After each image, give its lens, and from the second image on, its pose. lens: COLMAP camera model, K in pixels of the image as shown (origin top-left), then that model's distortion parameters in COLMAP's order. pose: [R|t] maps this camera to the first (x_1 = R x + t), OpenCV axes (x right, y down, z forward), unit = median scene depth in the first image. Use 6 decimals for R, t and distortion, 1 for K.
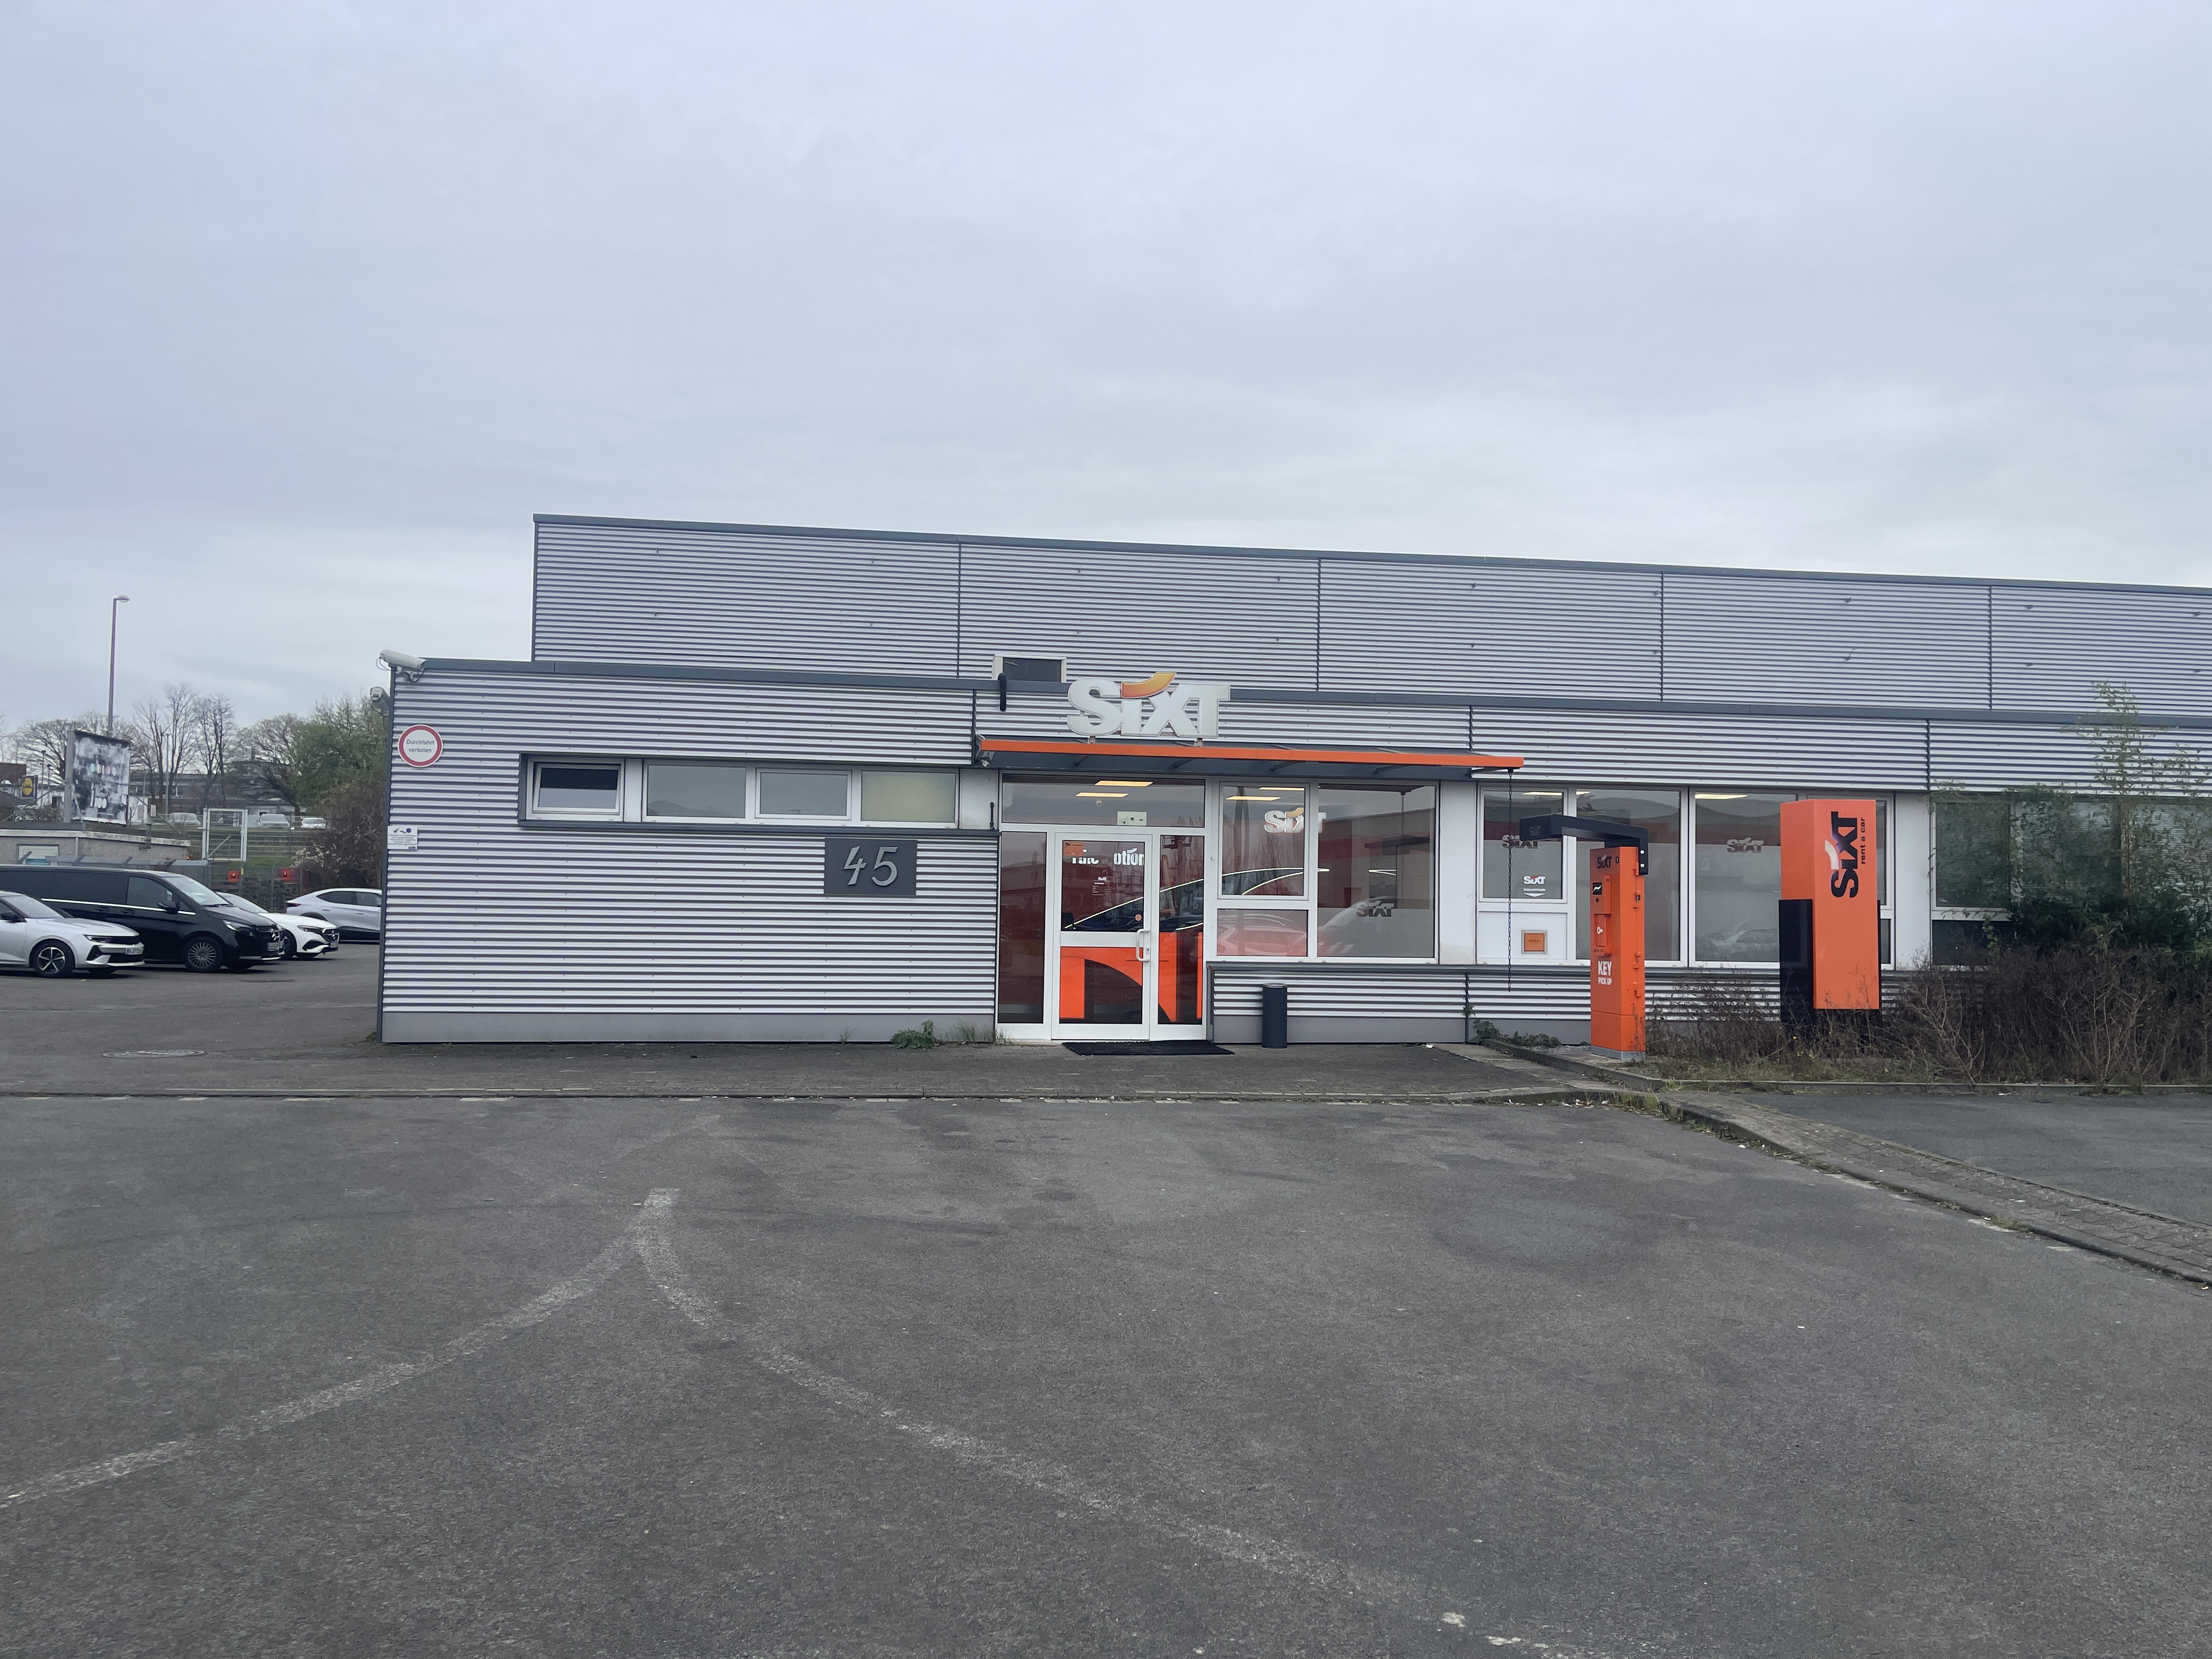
lens RADIAL K [[1664.4, 0, 1111.1], [0, 1664.4, 827.2], [0, 0, 1]] dist [0.064225, -0.068731]
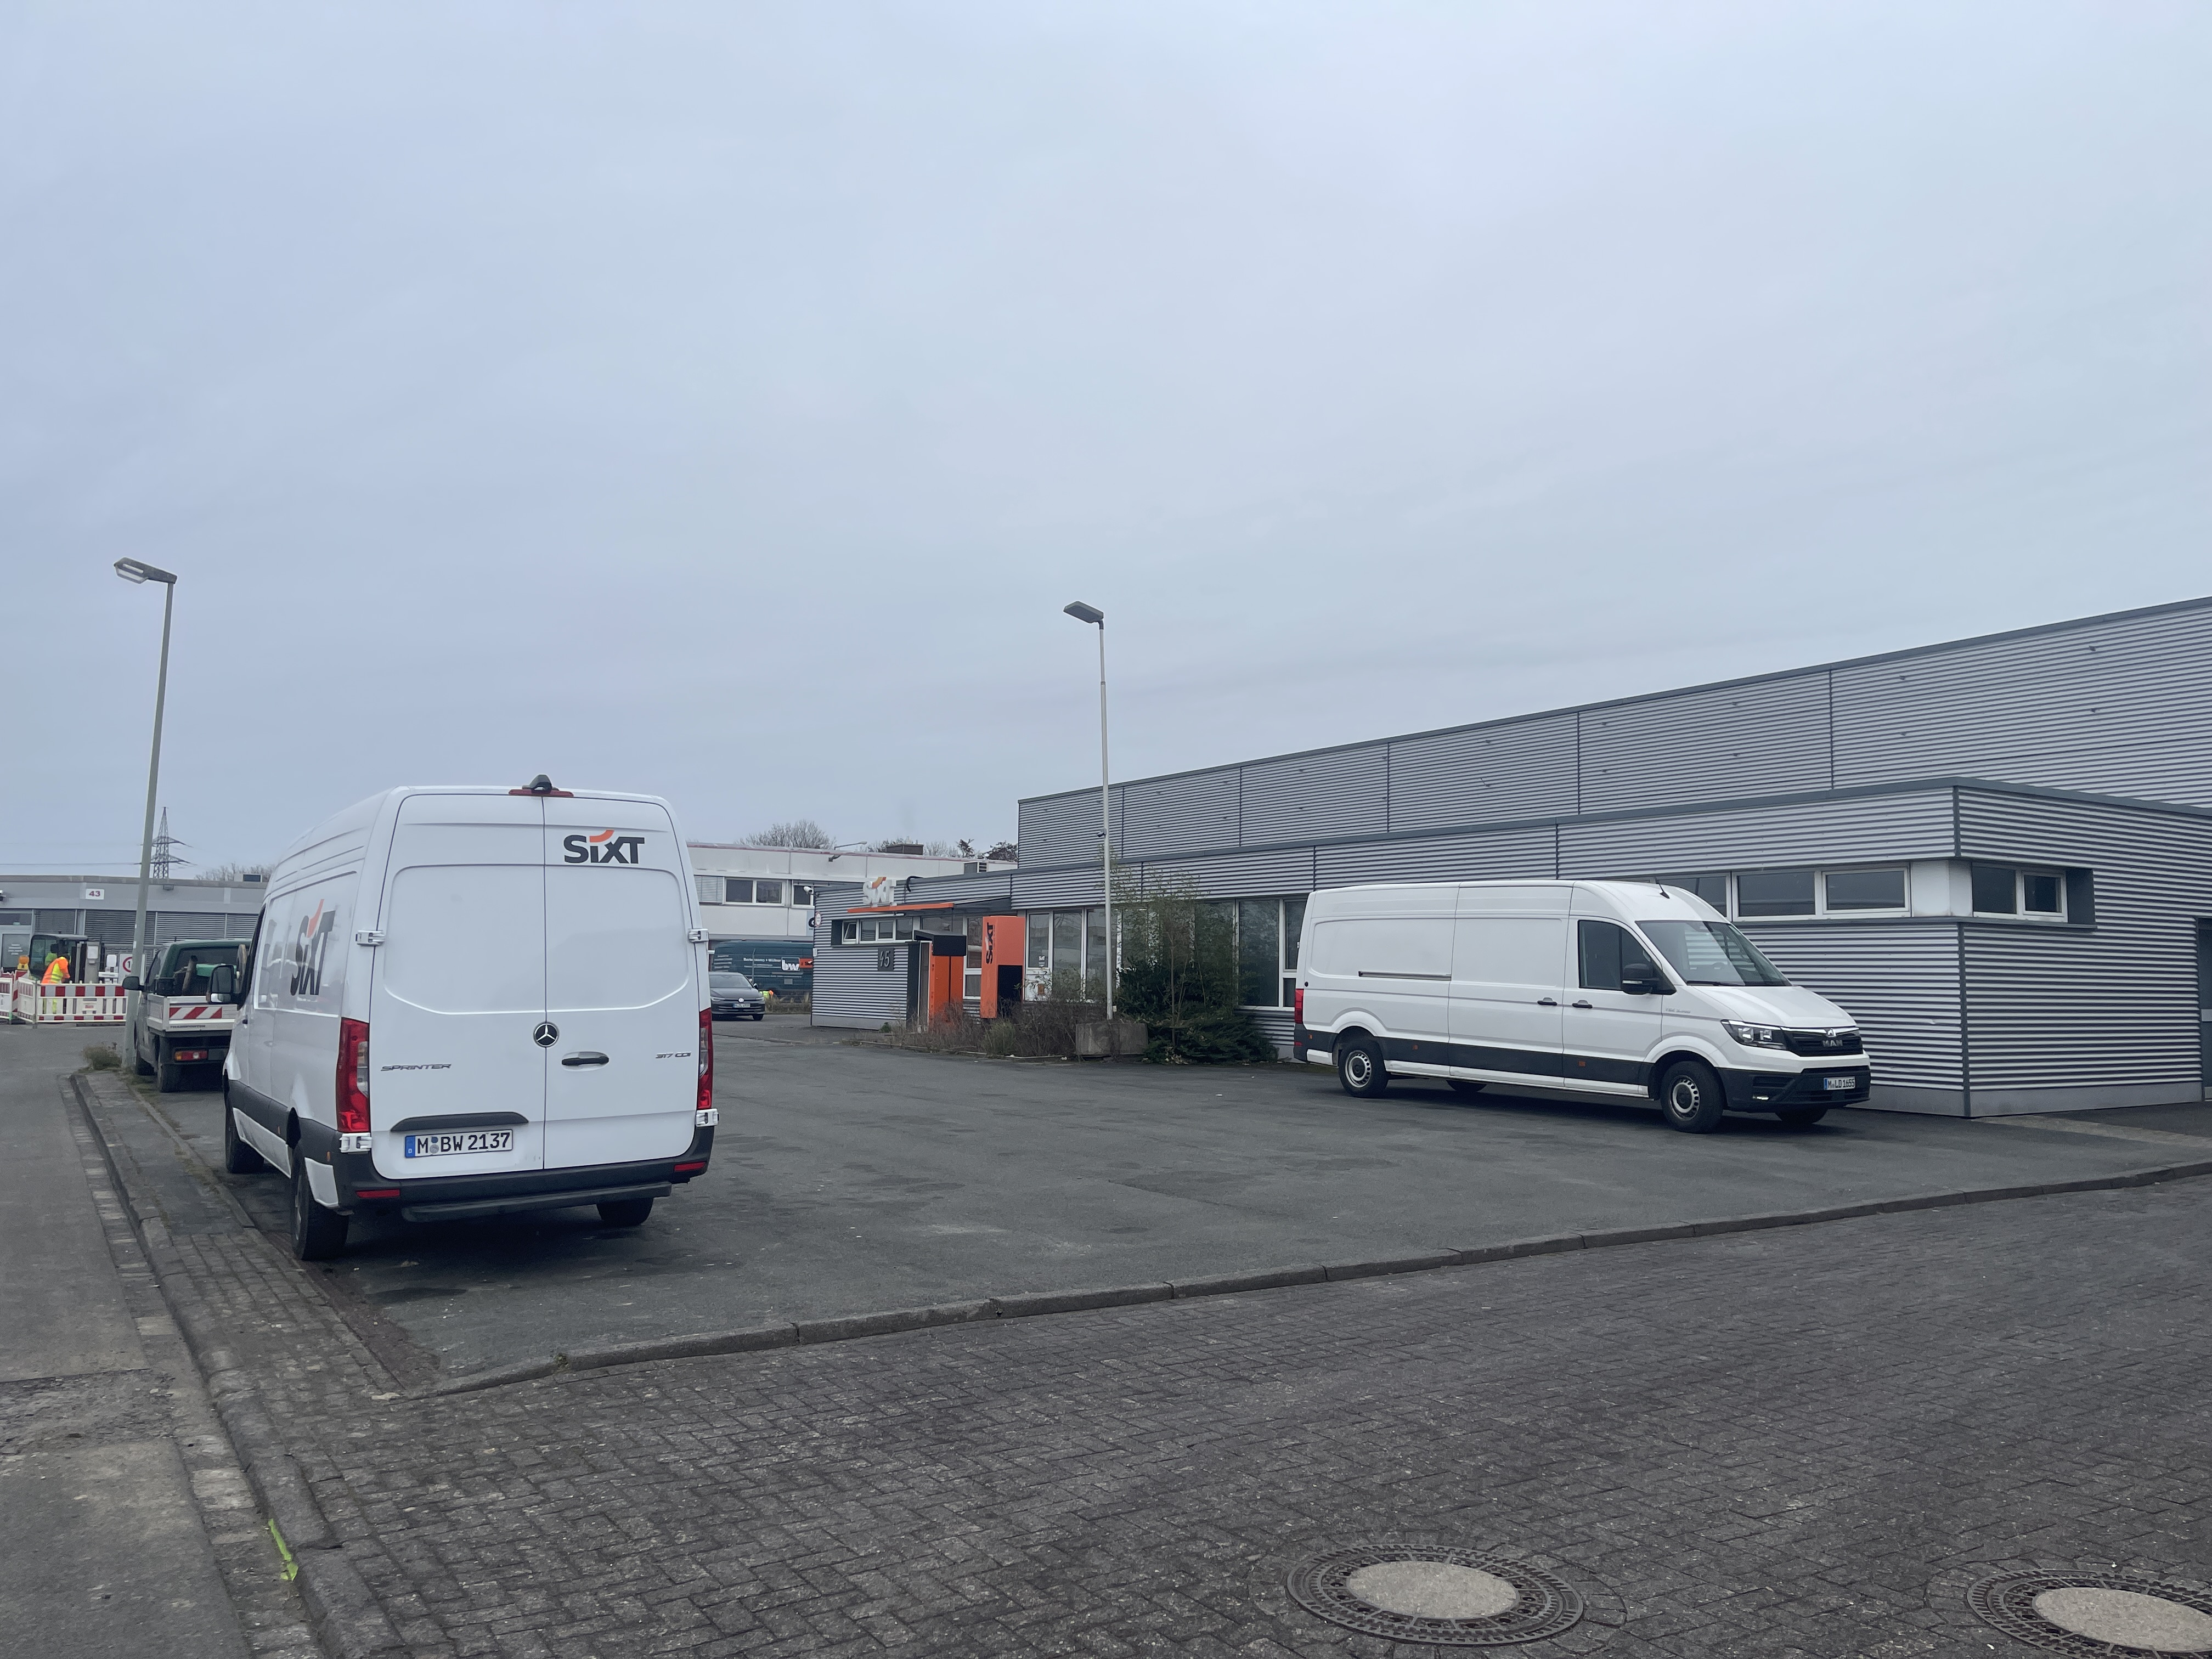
lens RADIAL K [[1664.4, 0, 1119.2], [0, 1664.4, 828.1], [0, 0, 1]] dist [0.064225, -0.068731]
pose [[0.425815, -0.091472, -0.900175, 2.256926], [0.033907, 0.995791, -0.085148, 0.053065], [0.904175, 0.005735, 0.427124, 0.262053]]
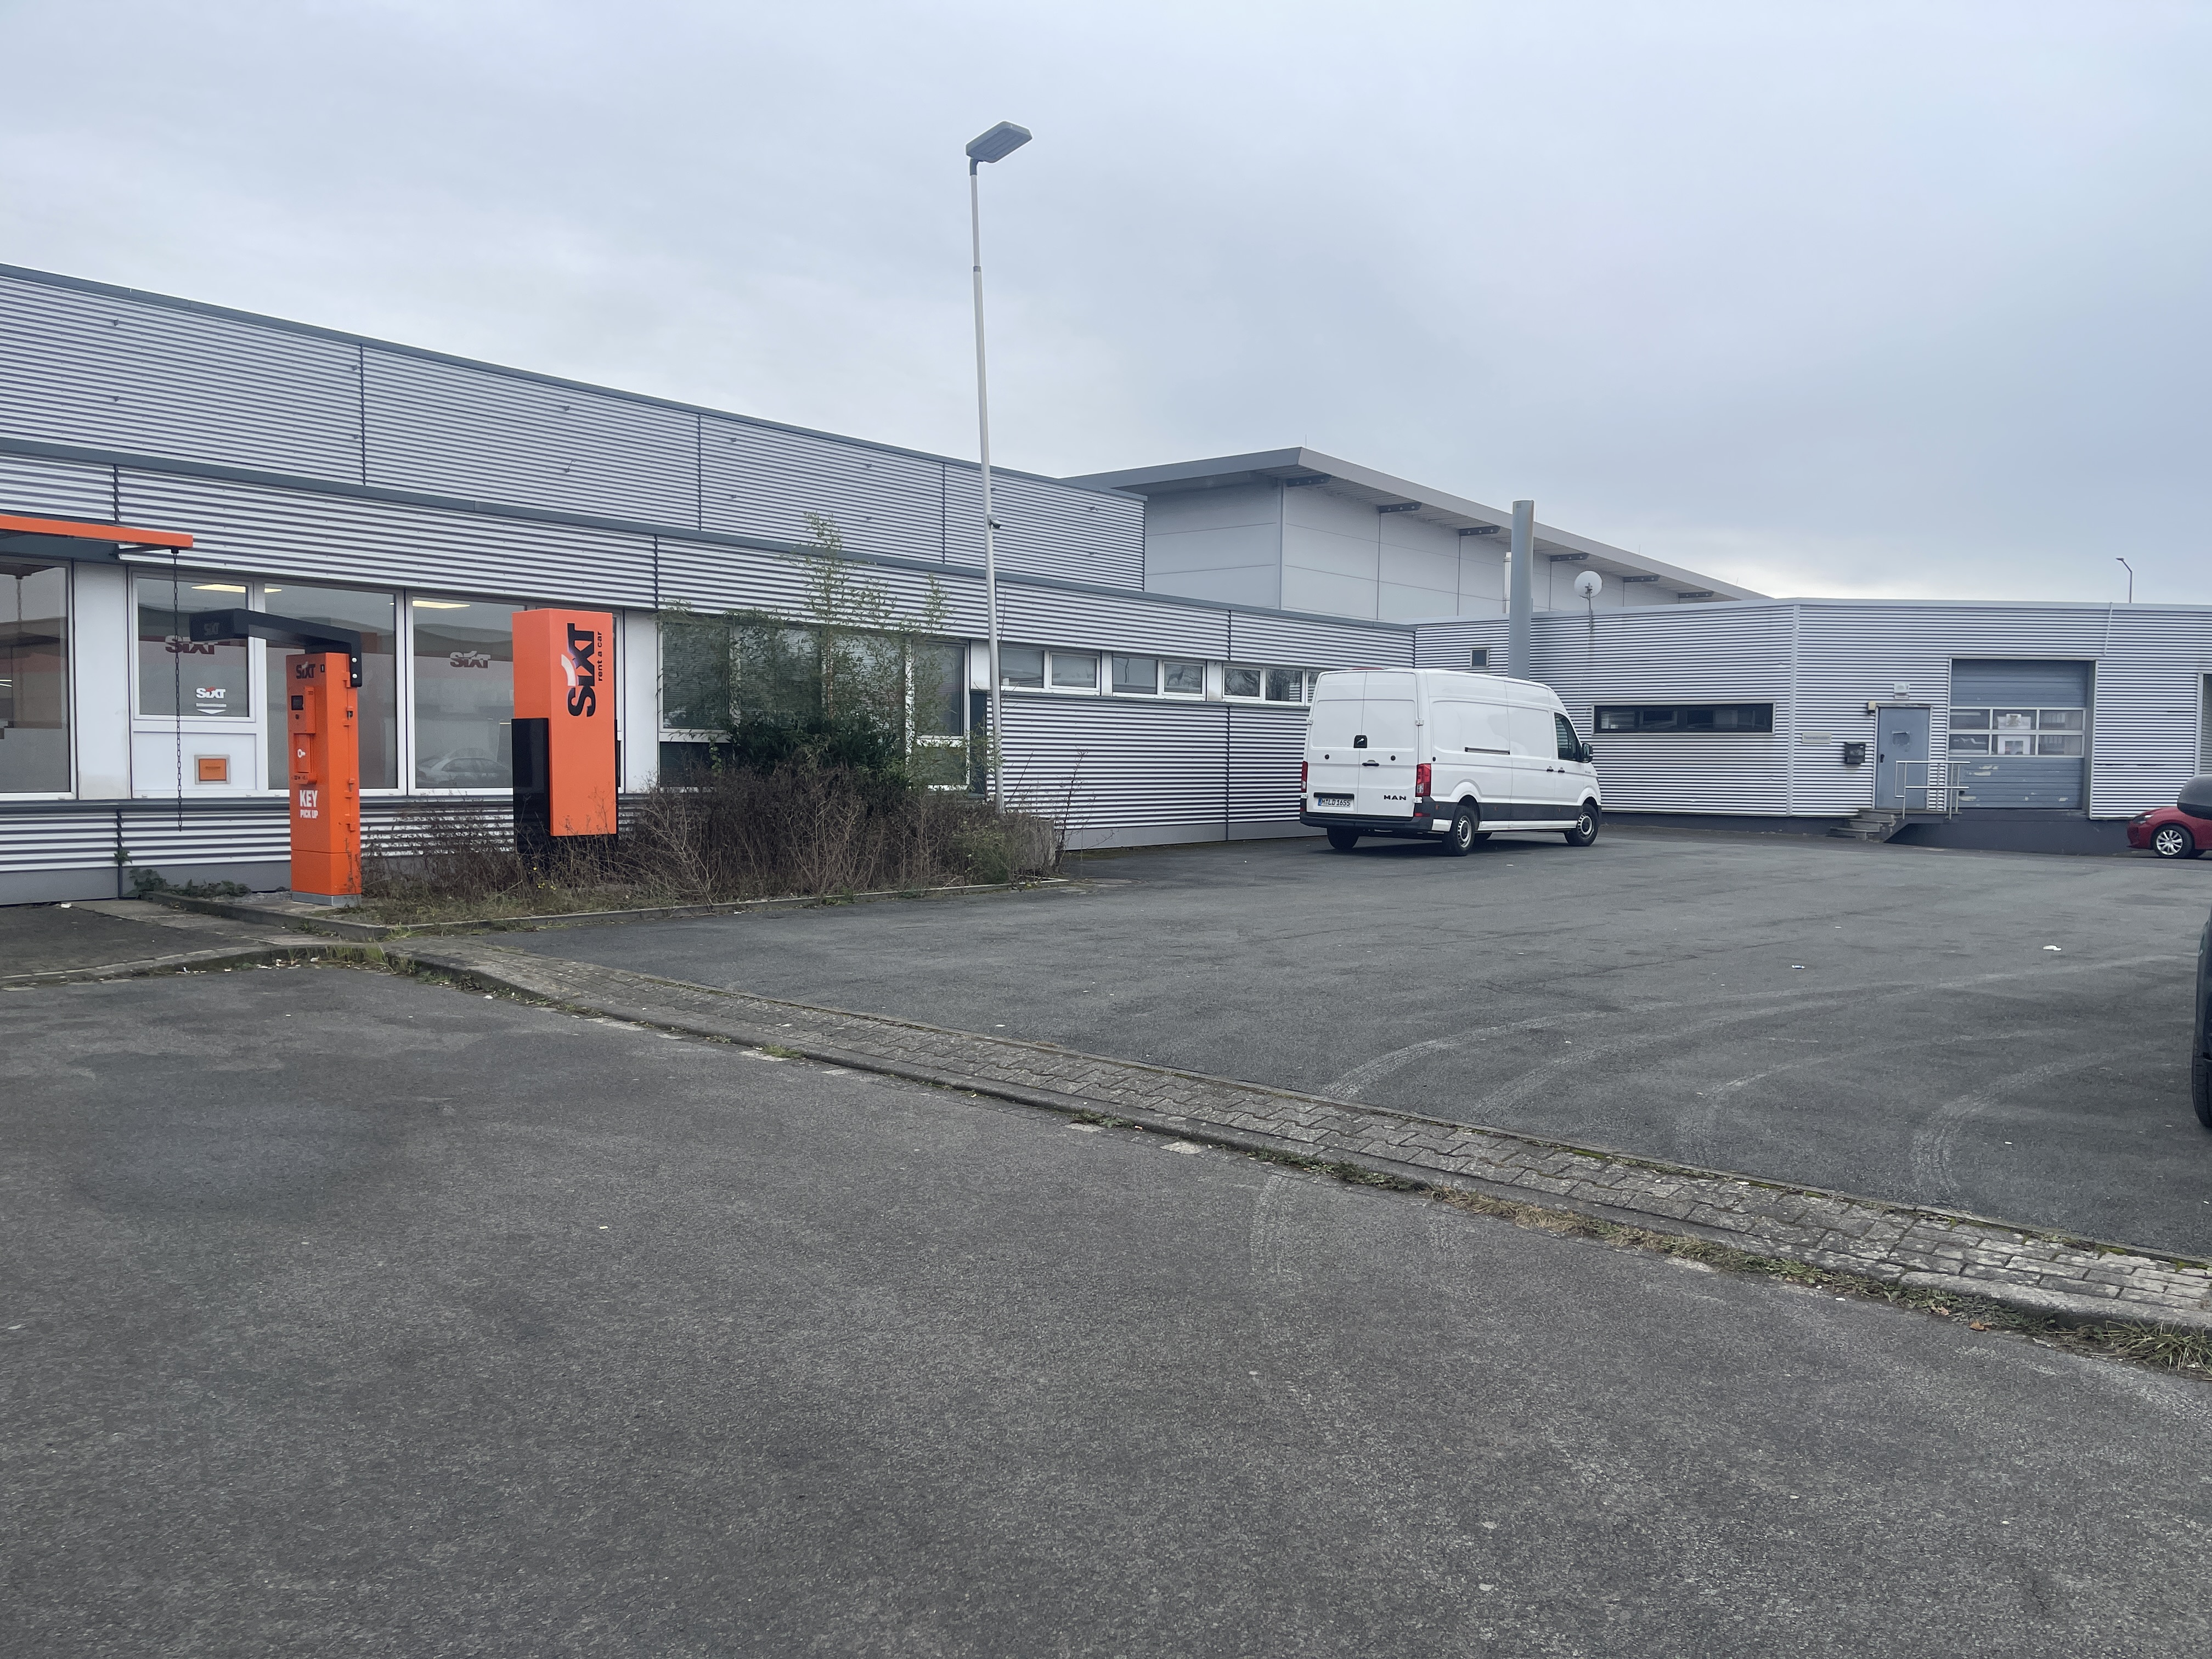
lens RADIAL K [[1664.4, 0, 1134.9], [0, 1664.4, 841.9], [0, 0, 1]] dist [0.064225, -0.068731]
pose [[0.730623, -0.042776, 0.681440, 0.021640], [-0.032272, 0.994757, 0.097044, 0.010327], [-0.682018, -0.092894, 0.725411, 0.101777]]
